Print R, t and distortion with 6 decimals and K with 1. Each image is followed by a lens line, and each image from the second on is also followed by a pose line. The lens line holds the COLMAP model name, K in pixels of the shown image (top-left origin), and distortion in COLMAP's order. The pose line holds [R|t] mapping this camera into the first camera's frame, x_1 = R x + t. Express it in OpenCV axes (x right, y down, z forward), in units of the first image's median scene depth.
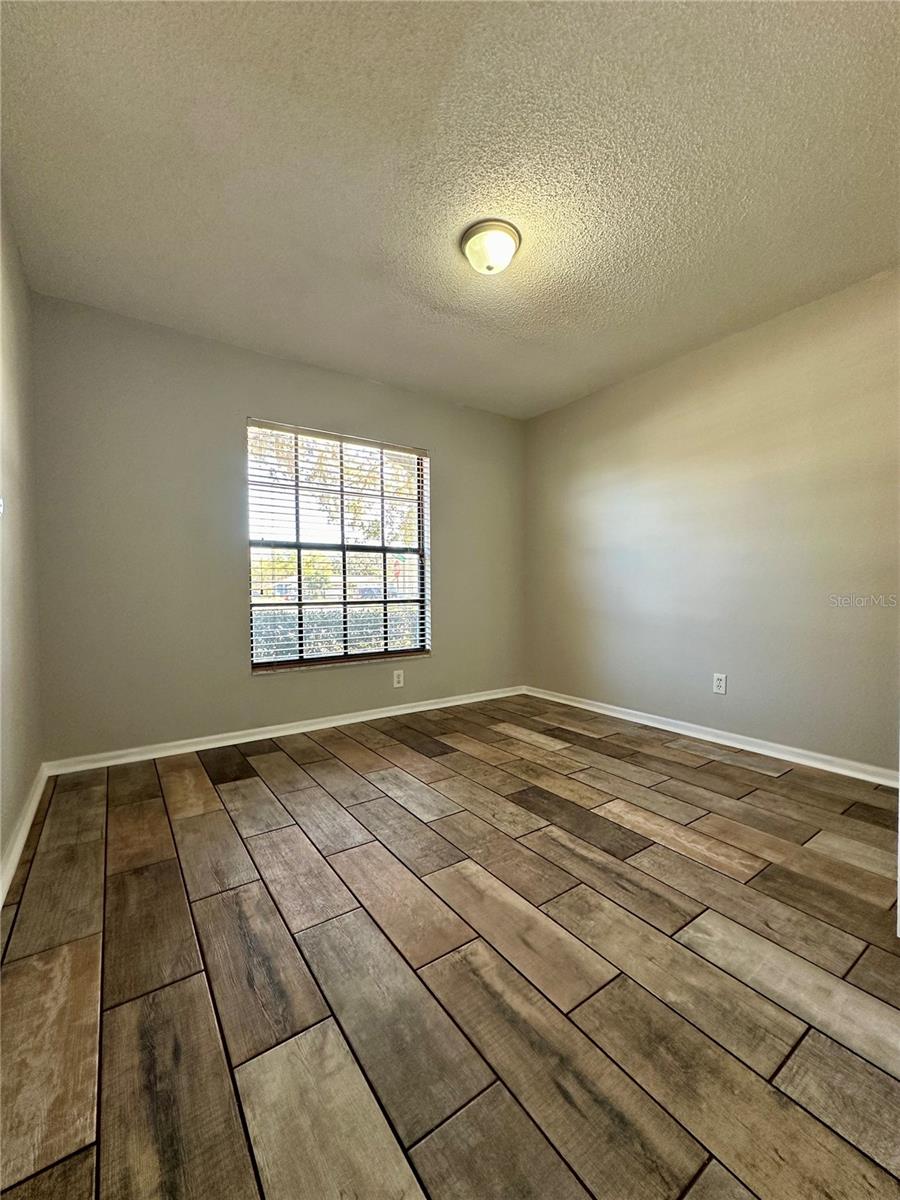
lens RADIAL K [[476.3, 0, 446.4], [0, 476.3, 605.7], [0, 0, 1]] dist [-0.001671, -0.000136]
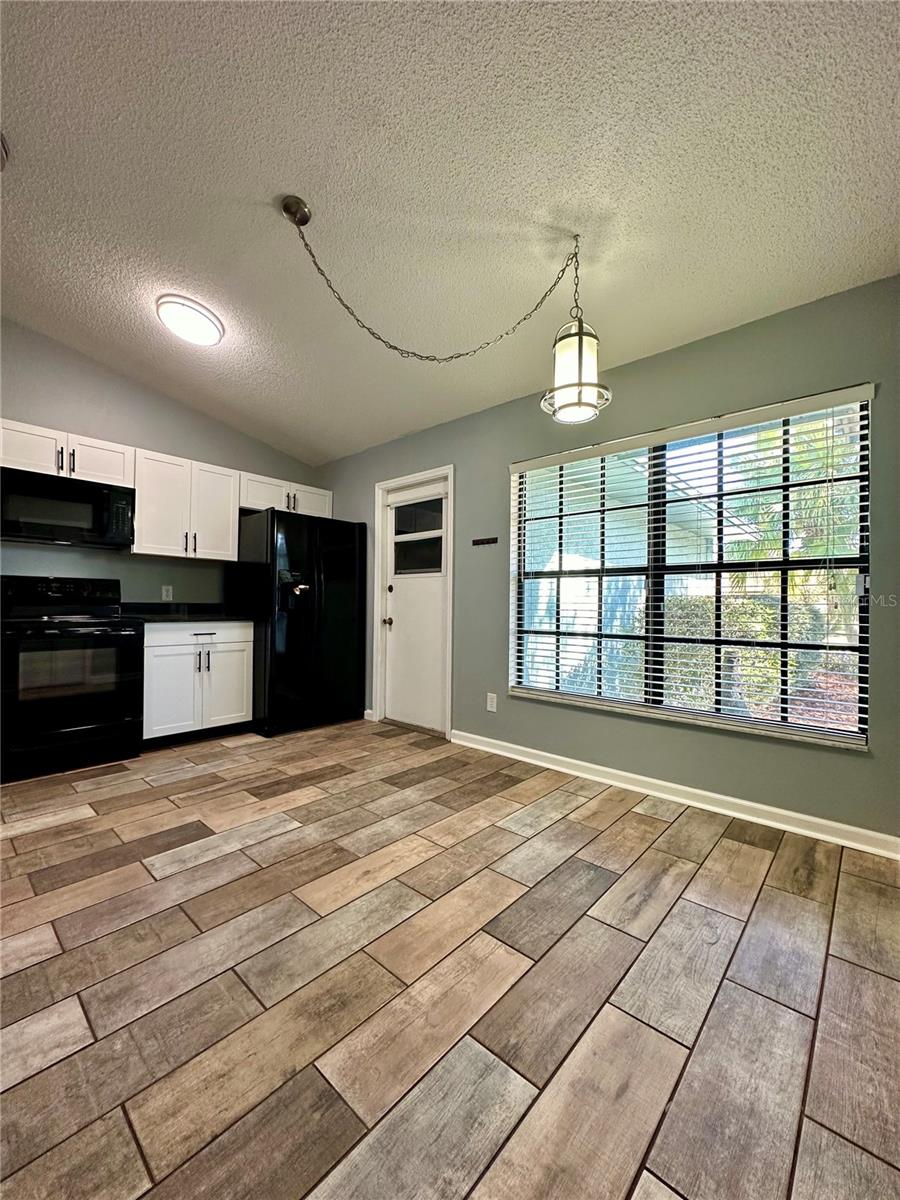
lens RADIAL K [[476.3, 0, 444.6], [0, 476.3, 597.7], [0, 0, 1]] dist [-0.001671, -0.000136]
pose [[0.193228, -0.017152, -0.981004, 0.728037], [-0.063903, 0.997504, -0.030027, -0.035080], [0.979071, 0.068491, 0.191650, 0.662691]]
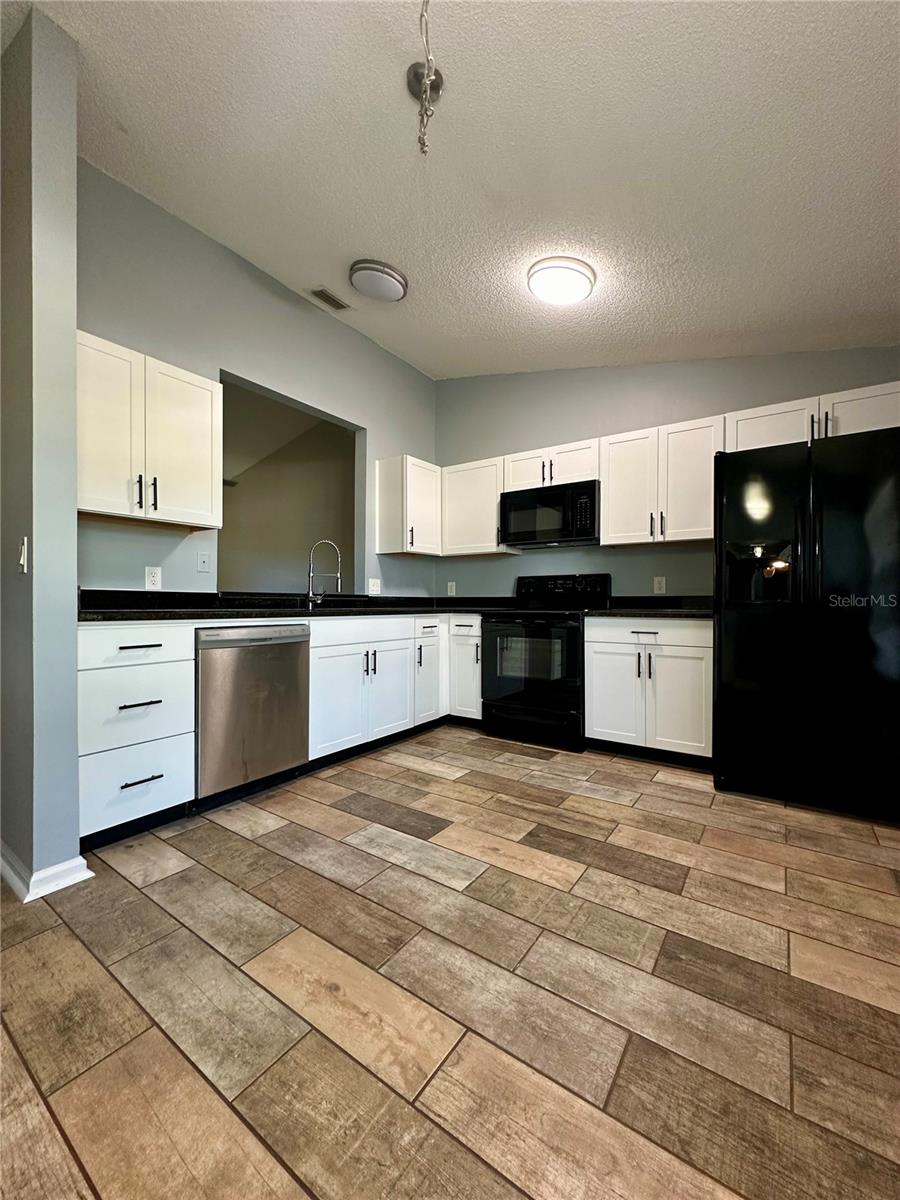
lens RADIAL K [[476.3, 0, 448.7], [0, 476.3, 600.7], [0, 0, 1]] dist [-0.001671, -0.000136]
pose [[-0.946675, -0.003490, -0.322171, 0.265414], [-0.021318, 0.998429, 0.051825, -0.046467], [0.321484, 0.055929, -0.945262, 1.011699]]
